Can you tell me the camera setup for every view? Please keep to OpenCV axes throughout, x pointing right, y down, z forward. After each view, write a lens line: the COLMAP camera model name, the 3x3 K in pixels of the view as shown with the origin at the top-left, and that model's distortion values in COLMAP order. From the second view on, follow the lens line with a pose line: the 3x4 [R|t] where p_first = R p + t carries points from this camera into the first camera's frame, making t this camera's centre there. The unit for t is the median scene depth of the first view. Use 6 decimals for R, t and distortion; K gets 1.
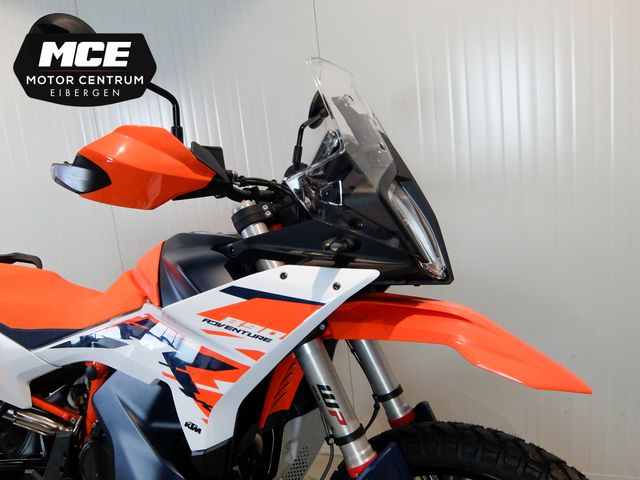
lens RADIAL K [[452.5, 0, 318.6], [0, 452.5, 252.5], [0, 0, 1]] dist [0.000843, 0.001725]
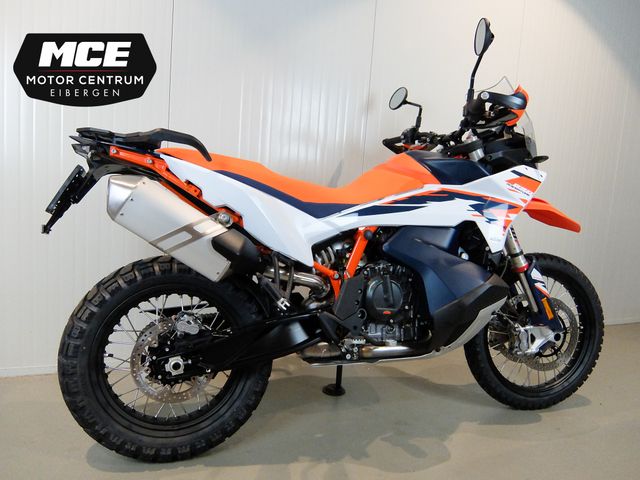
lens RADIAL K [[475.3, 0, 319.9], [0, 475.3, 254.1], [0, 0, 1]] dist [-0.022997, 0.004639]
pose [[0.730249, 0.045447, 0.681668, -2.166723], [0.000849, 0.997724, -0.067428, 0.568958], [-0.683181, 0.049818, 0.728548, 0.015730]]
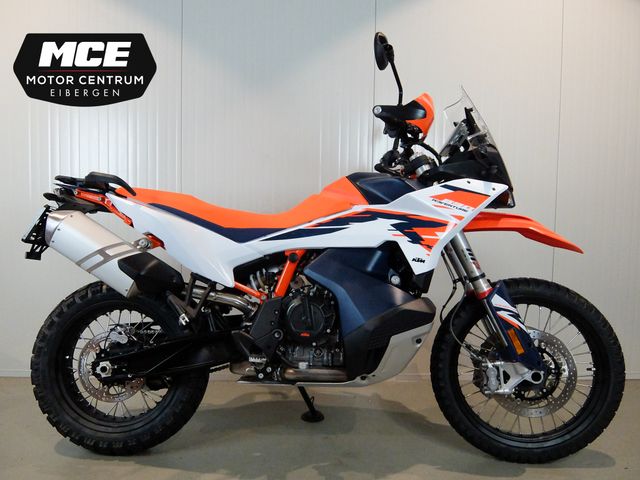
lens RADIAL K [[475.3, 0, 319.9], [0, 475.3, 254.1], [0, 0, 1]] dist [-0.022997, 0.004639]
pose [[0.927948, 0.082393, 0.363489, -1.298432], [-0.033227, 0.989664, -0.139504, 0.619905], [-0.371227, 0.117375, 0.921094, -0.598251]]
